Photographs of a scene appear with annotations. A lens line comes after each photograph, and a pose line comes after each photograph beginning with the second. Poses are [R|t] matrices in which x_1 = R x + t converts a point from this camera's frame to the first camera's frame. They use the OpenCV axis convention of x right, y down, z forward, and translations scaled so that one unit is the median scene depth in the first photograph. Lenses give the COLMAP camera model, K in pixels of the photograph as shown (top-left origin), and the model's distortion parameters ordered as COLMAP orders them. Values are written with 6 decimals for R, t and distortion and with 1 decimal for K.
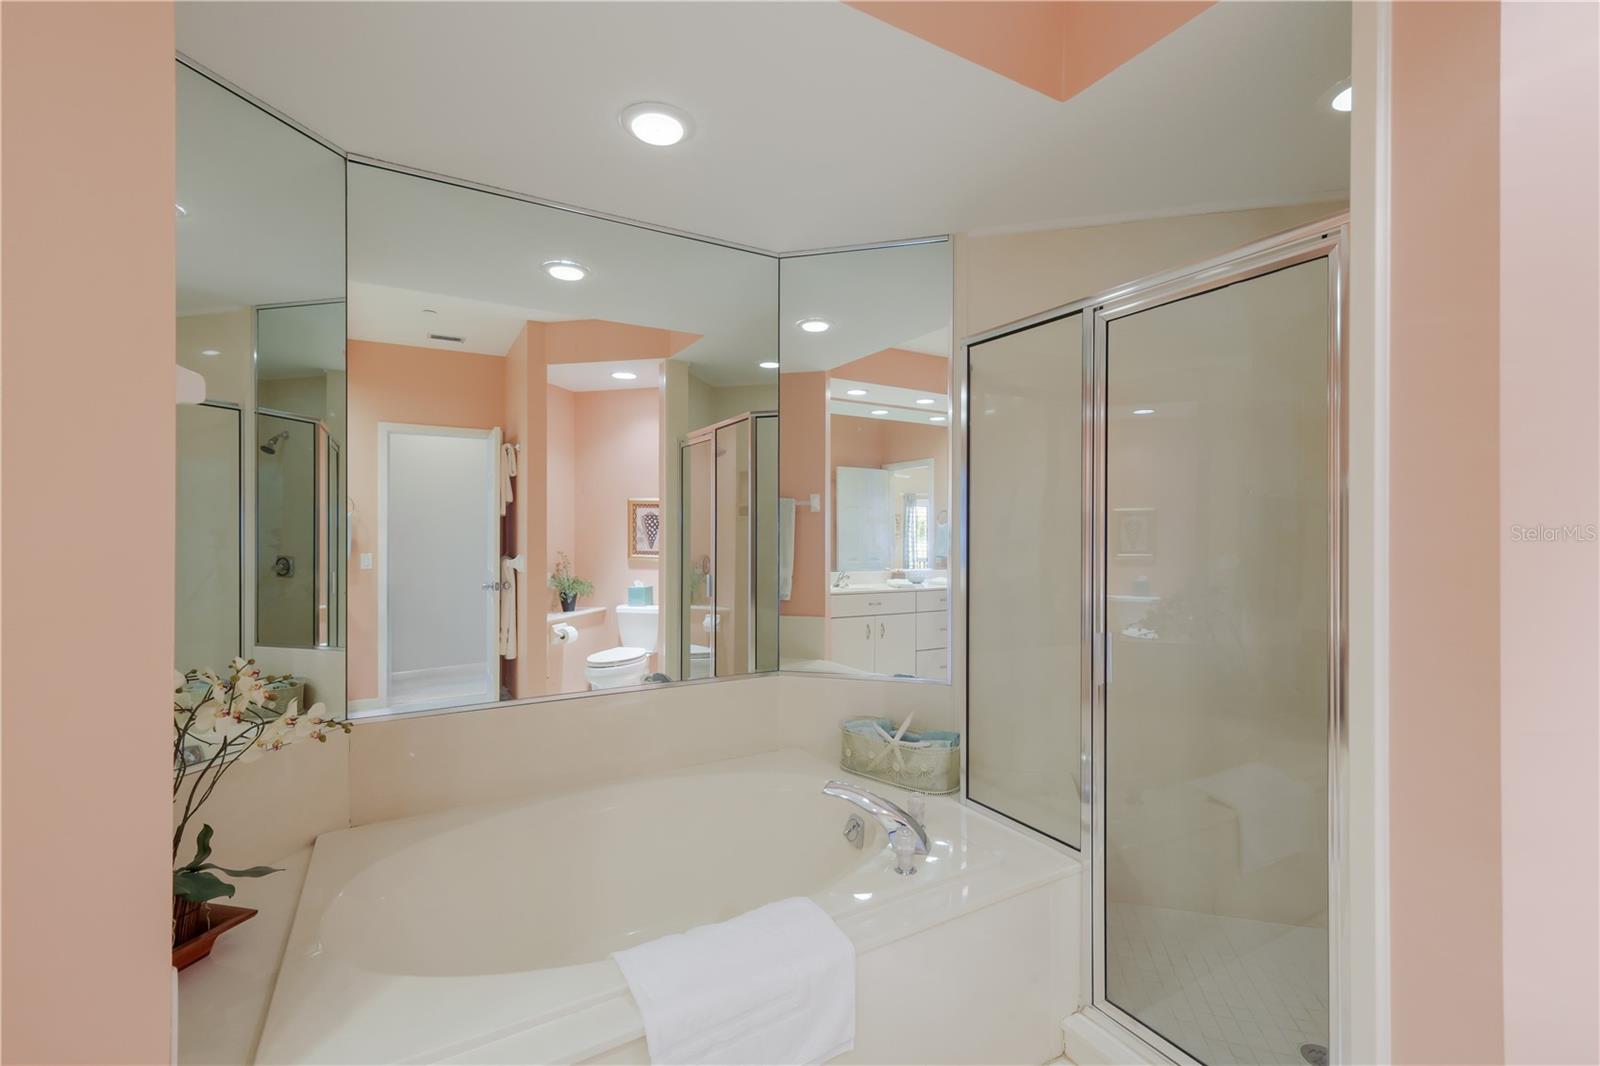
lens RADIAL K [[700.0, 0, 806.0], [0, 700.0, 527.5], [0, 0, 1]] dist [0.006684, -0.000293]
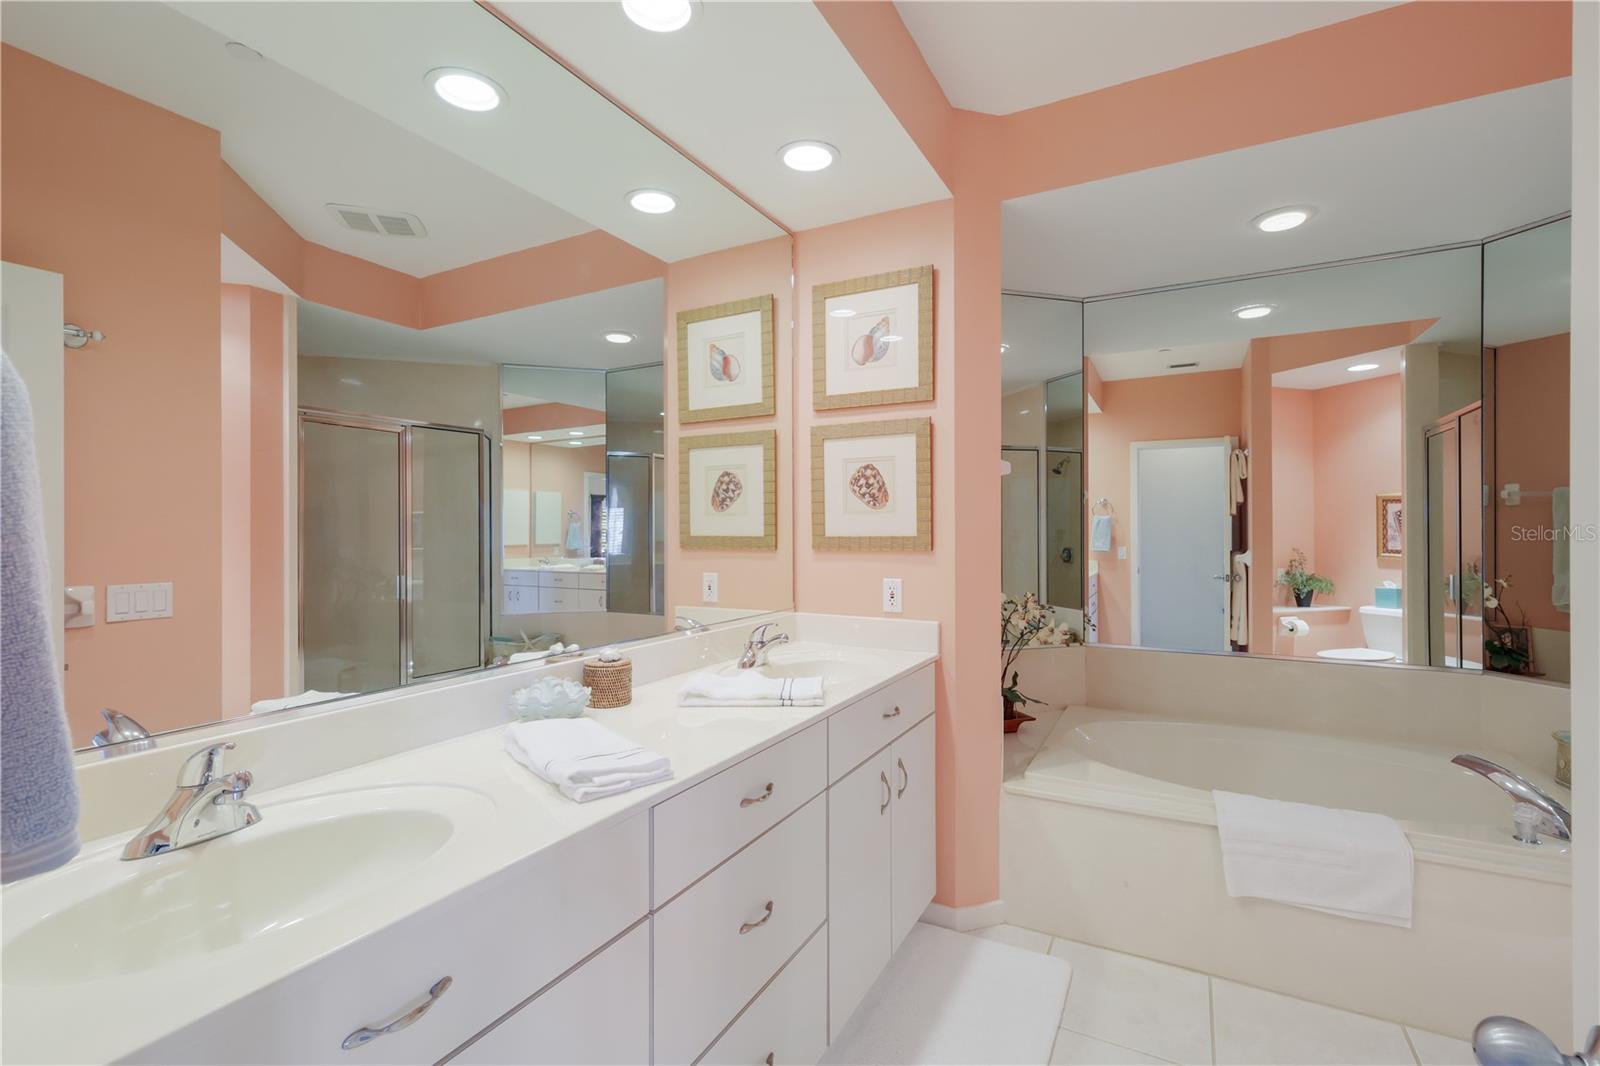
lens RADIAL K [[700.0, 0, 804.5], [0, 700.0, 528.9], [0, 0, 1]] dist [0.006684, -0.000293]
pose [[0.527279, -0.004686, -0.849680, 0.159869], [0.007305, 0.999973, -0.000982, 0.001416], [0.849661, -0.005689, 0.527299, -0.170088]]
